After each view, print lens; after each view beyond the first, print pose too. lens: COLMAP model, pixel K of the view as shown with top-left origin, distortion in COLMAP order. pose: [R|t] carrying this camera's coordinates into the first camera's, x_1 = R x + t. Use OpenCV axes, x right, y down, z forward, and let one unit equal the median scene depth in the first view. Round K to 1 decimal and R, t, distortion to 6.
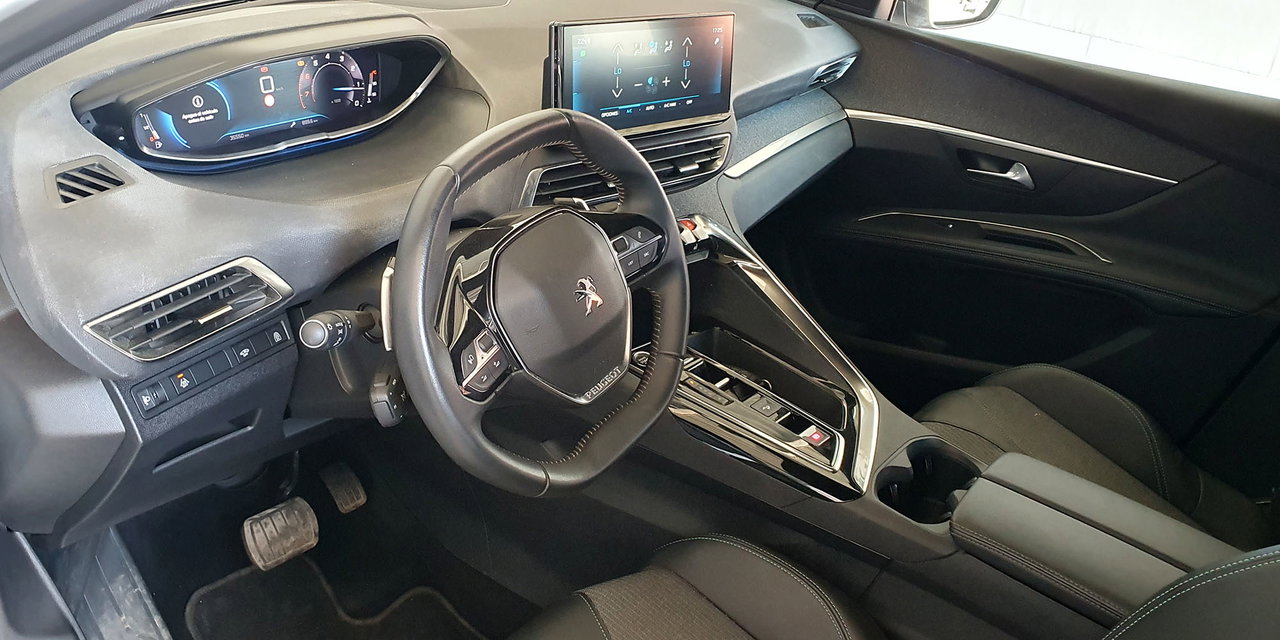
lens RADIAL K [[1057.2, 0, 599.7], [0, 1057.2, 346.2], [0, 0, 1]] dist [0.040874, -0.114287]
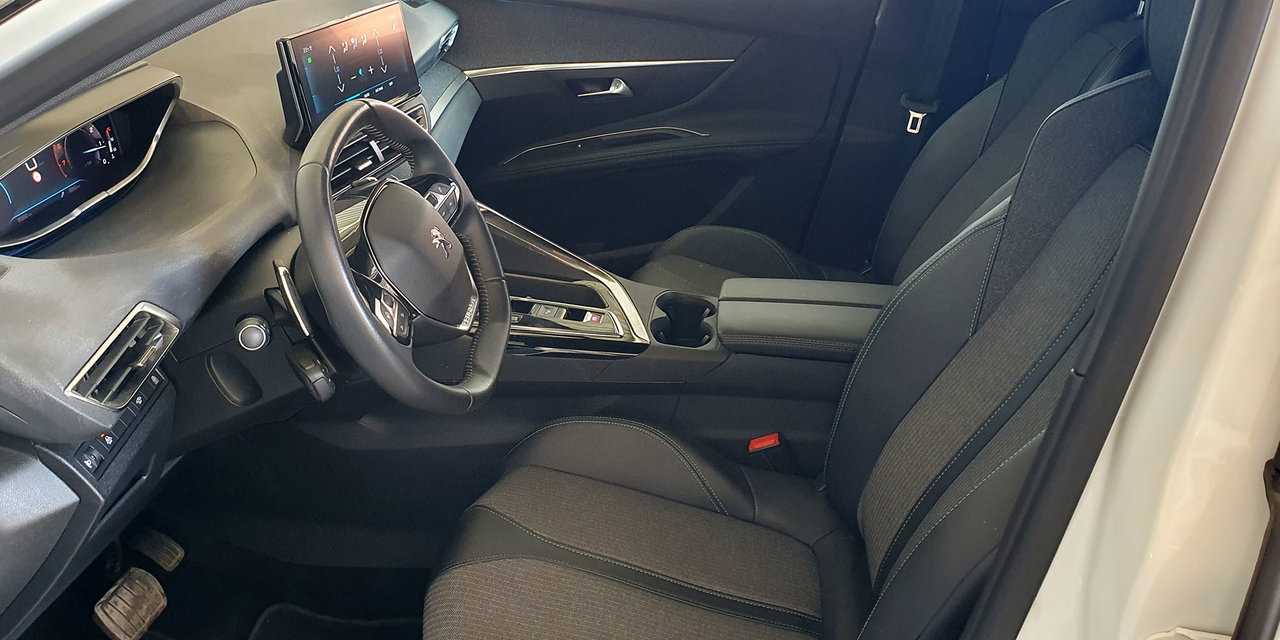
lens RADIAL K [[1057.2, 0, 589.4], [0, 1057.2, 351.8], [0, 0, 1]] dist [0.040874, -0.114287]
pose [[0.860077, -0.340993, 0.379462, -0.248968], [0.338605, 0.937907, 0.075353, 0.024655], [-0.381595, 0.063678, 0.922134, -0.109762]]
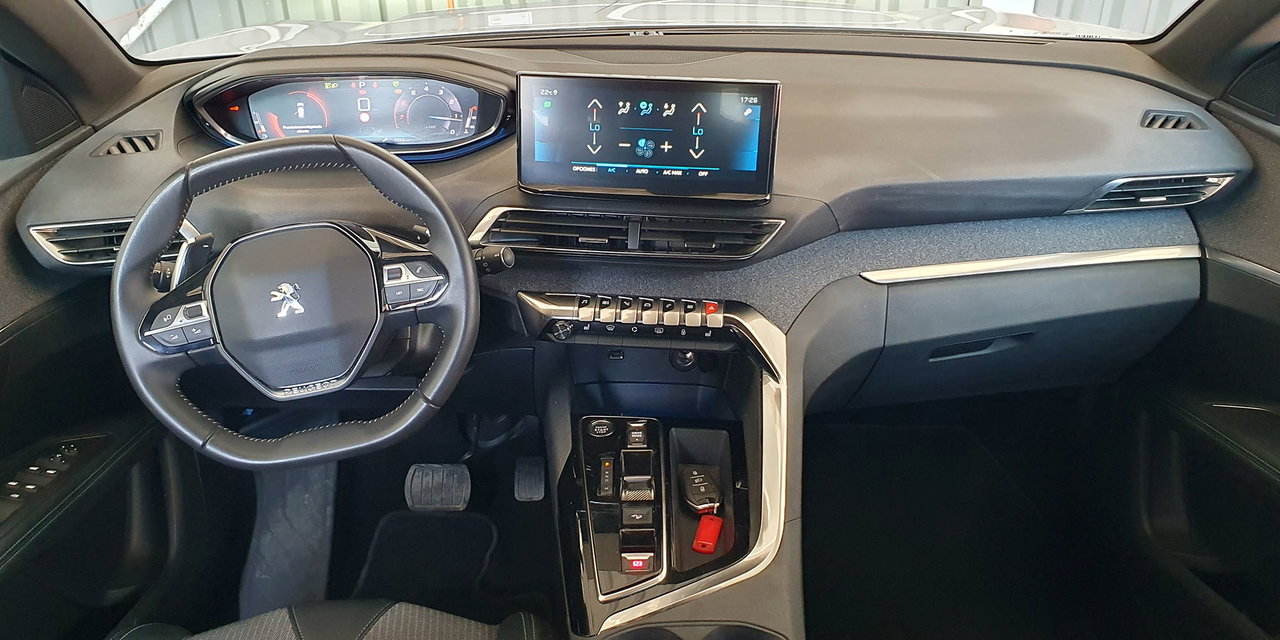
lens RADIAL K [[1057.2, 0, 625.4], [0, 1057.2, 348.3], [0, 0, 1]] dist [0.040874, -0.114287]
pose [[0.646576, 0.252621, -0.719808, 0.703336], [-0.297709, 0.952317, 0.066801, -0.123062], [0.702360, 0.171101, 0.690952, 0.334372]]
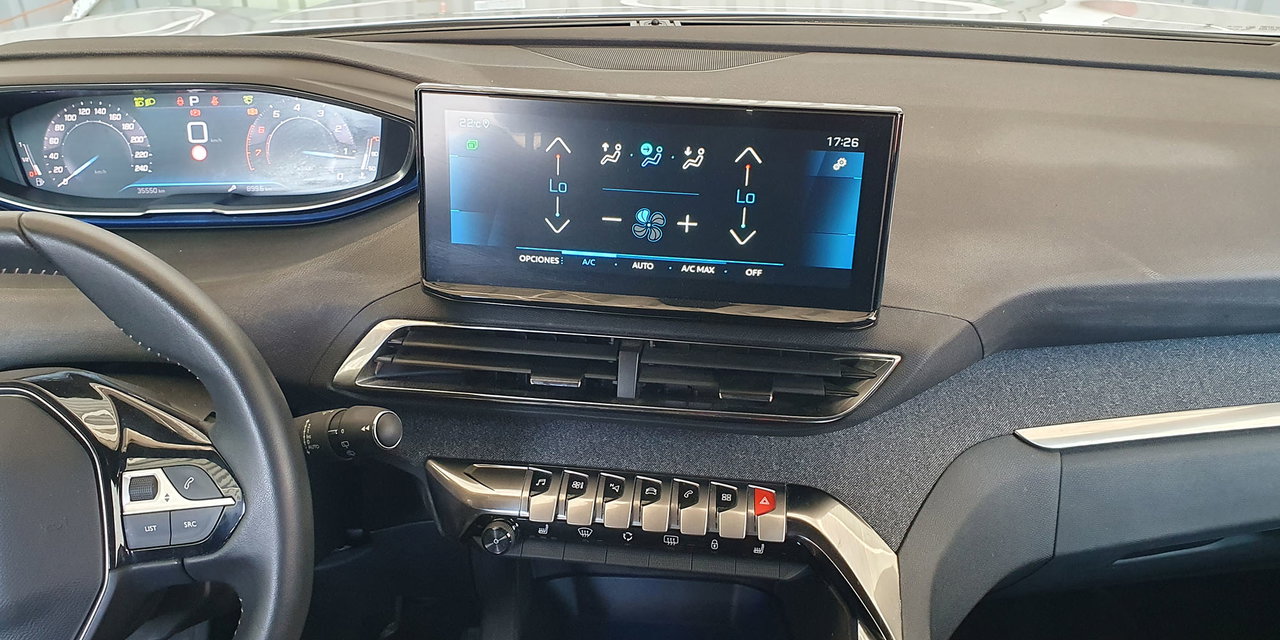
lens RADIAL K [[1057.2, 0, 635.7], [0, 1057.2, 315.9], [0, 0, 1]] dist [0.040874, -0.114287]
pose [[0.646564, 0.237424, -0.724973, 0.399266], [-0.307482, 0.950828, 0.037163, -0.203295], [0.698148, 0.198888, 0.687774, 0.593114]]
